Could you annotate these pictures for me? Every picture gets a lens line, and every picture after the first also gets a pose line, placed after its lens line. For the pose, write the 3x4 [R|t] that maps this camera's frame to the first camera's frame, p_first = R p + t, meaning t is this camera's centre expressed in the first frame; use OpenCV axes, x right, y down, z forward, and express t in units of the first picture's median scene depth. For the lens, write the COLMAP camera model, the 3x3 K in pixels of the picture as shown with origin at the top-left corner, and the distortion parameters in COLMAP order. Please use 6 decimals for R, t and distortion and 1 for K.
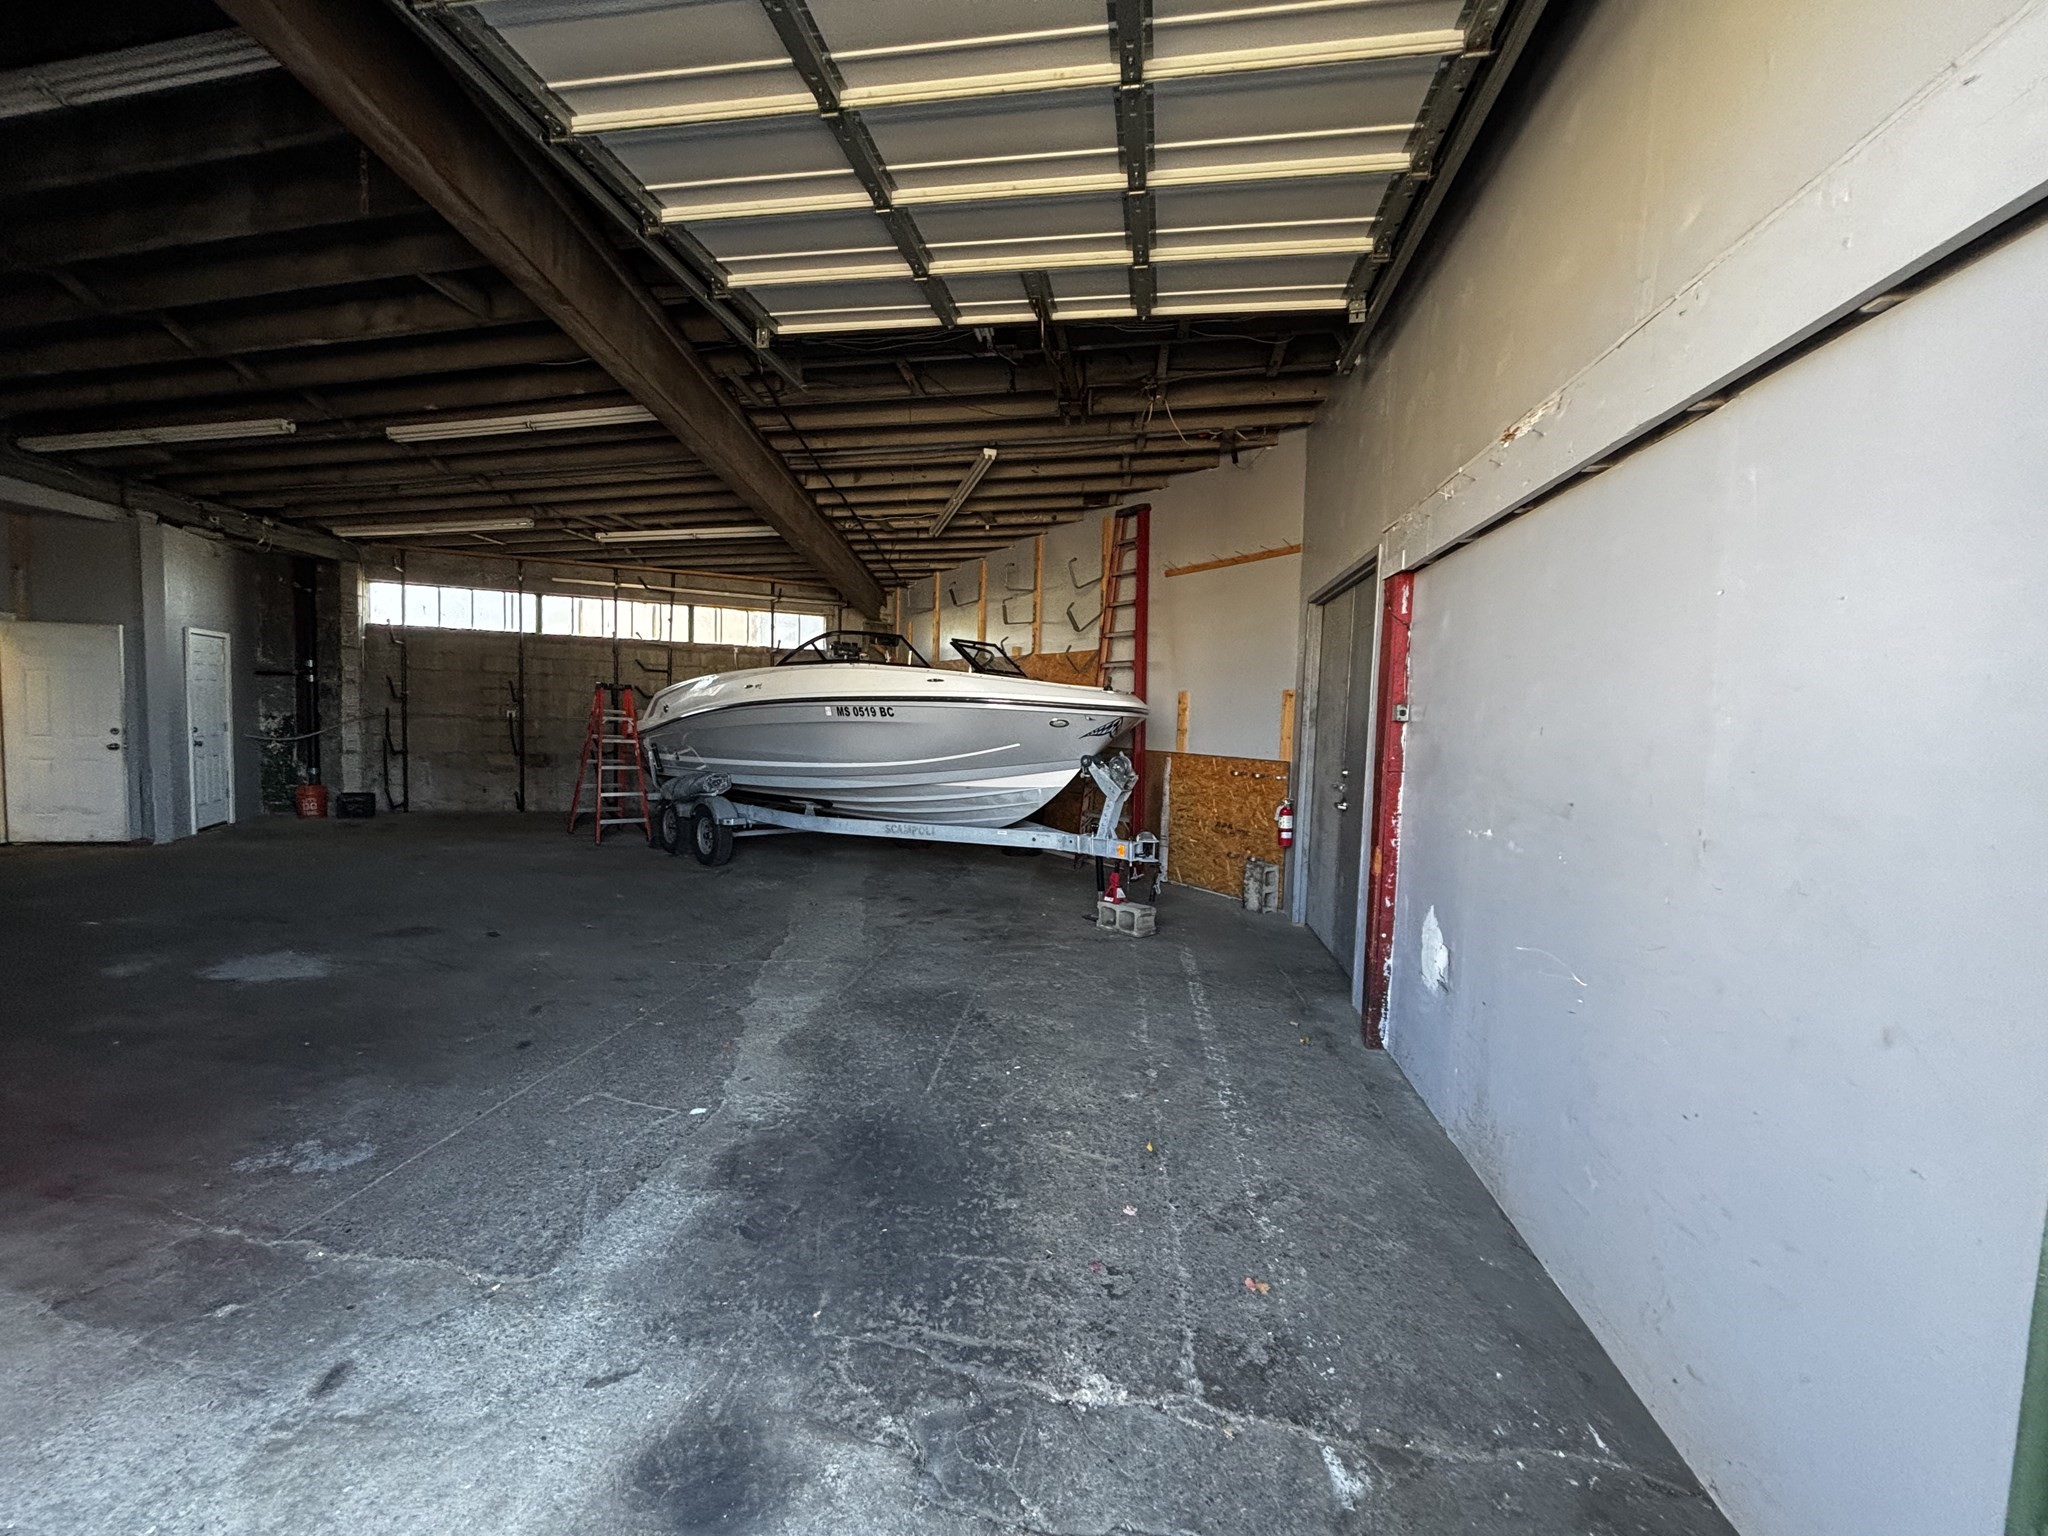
lens RADIAL K [[829.4, 0, 1024.0], [0, 829.4, 768.0], [0, 0, 1]] dist [0.000244, 0.000427]
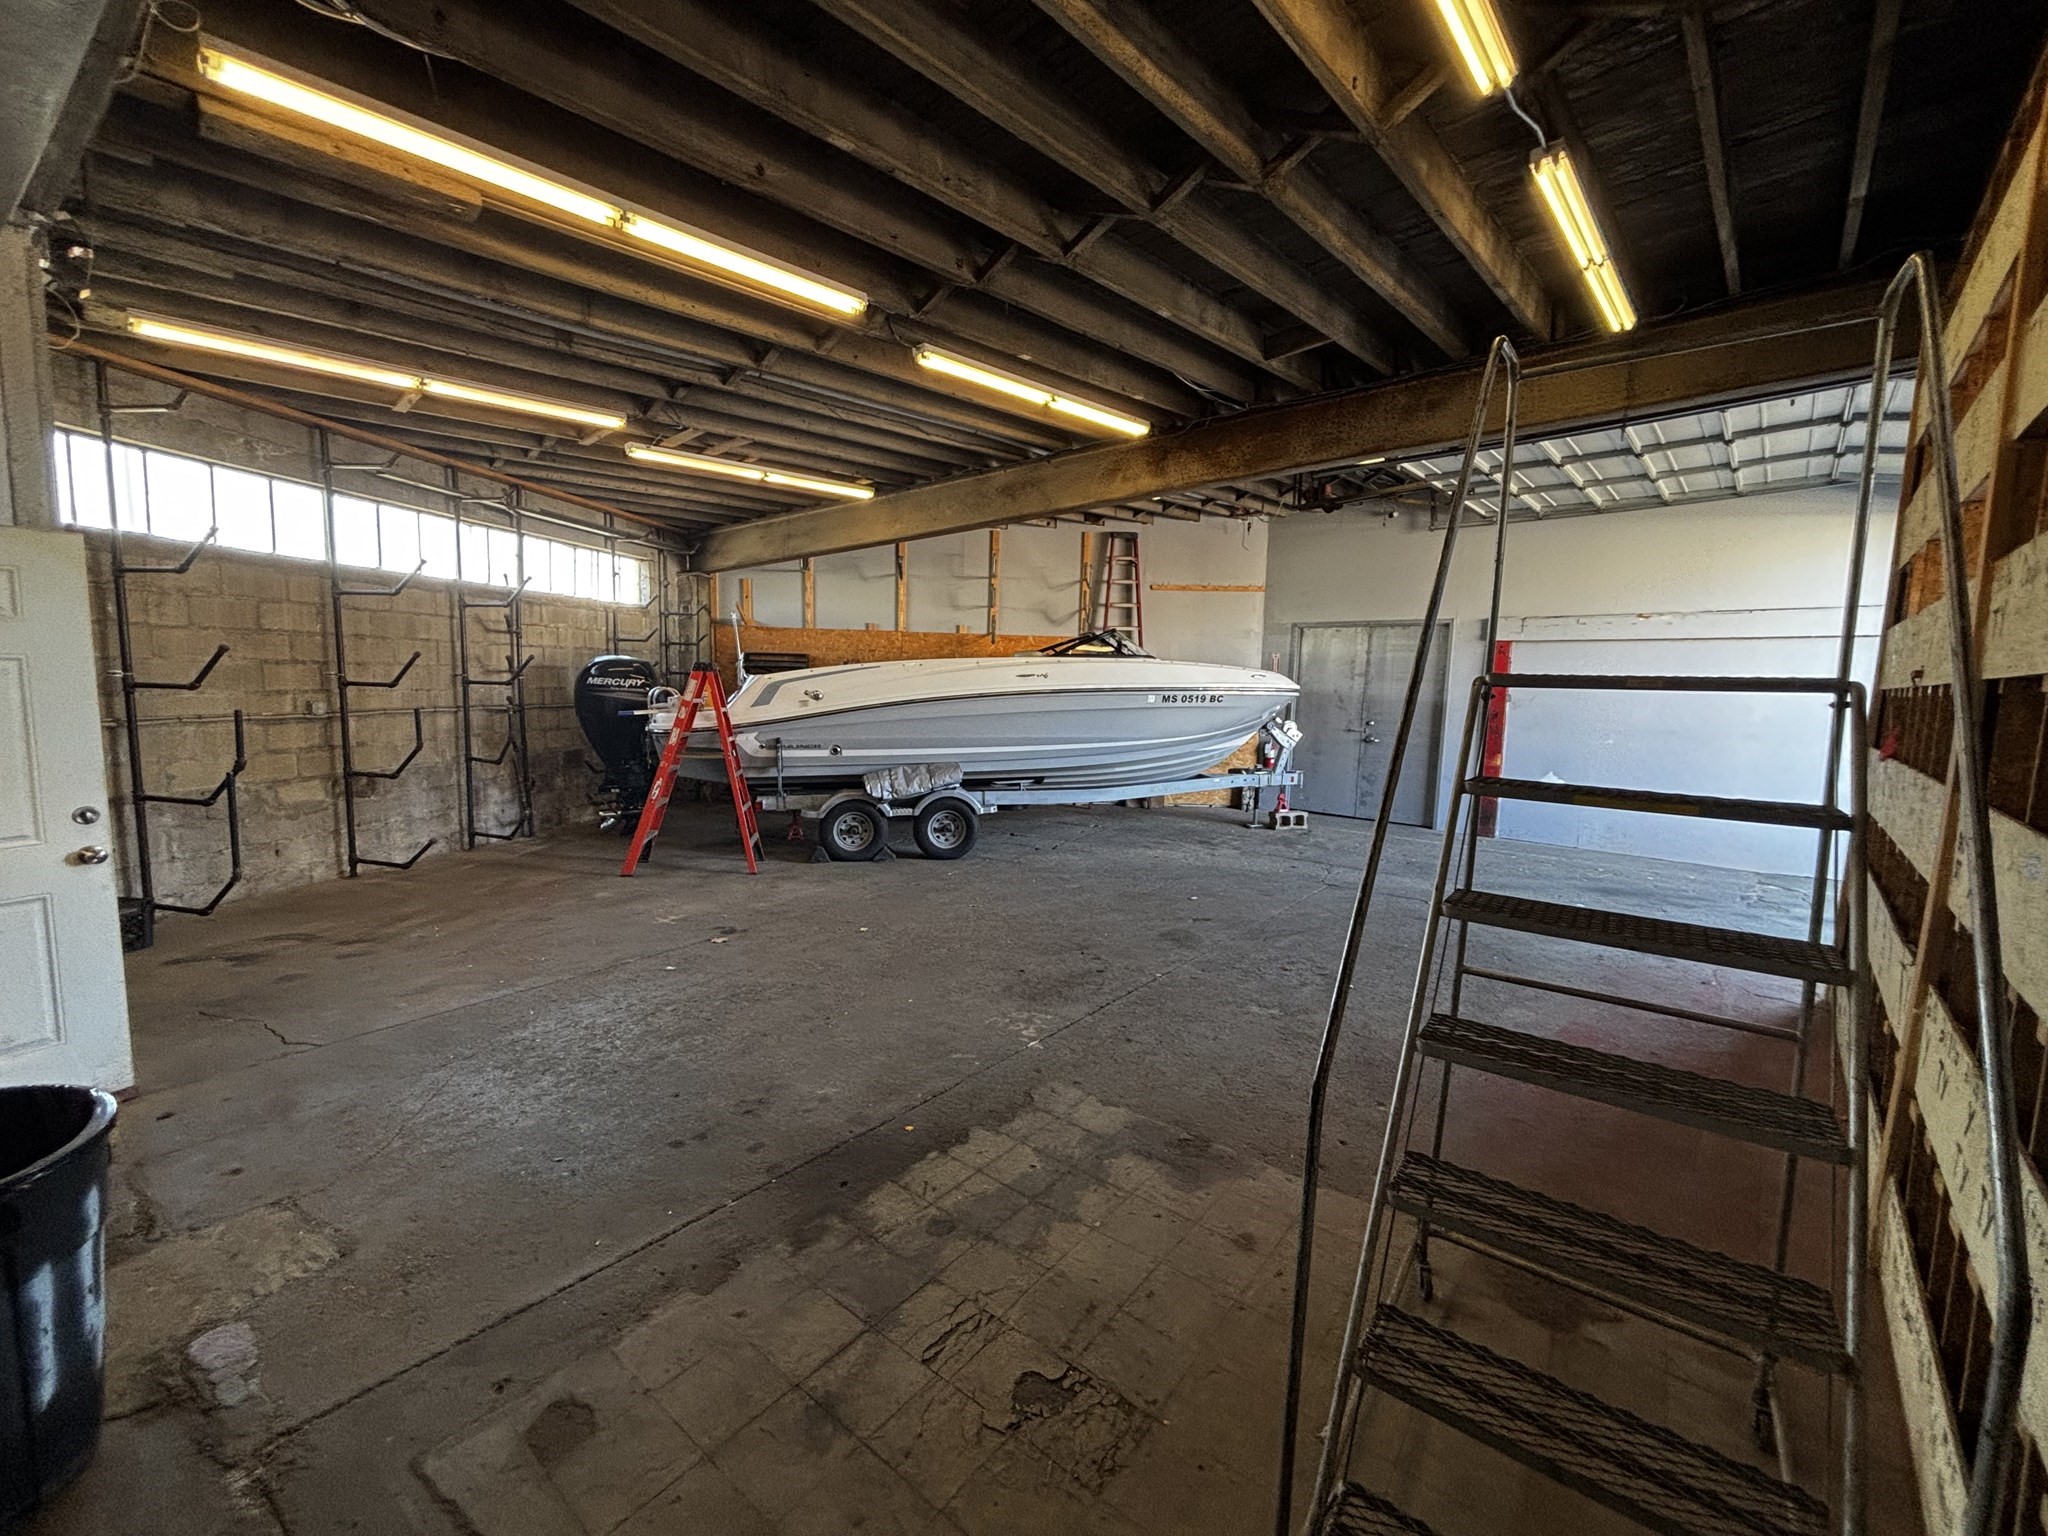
lens RADIAL K [[829.4, 0, 1024.0], [0, 829.4, 768.0], [0, 0, 1]] dist [0.000244, 0.000427]
pose [[0.545838, -0.108499, 0.830836, -1.068063], [0.044692, 0.993939, 0.100438, -0.077625], [-0.836698, -0.017691, 0.547379, 0.391020]]
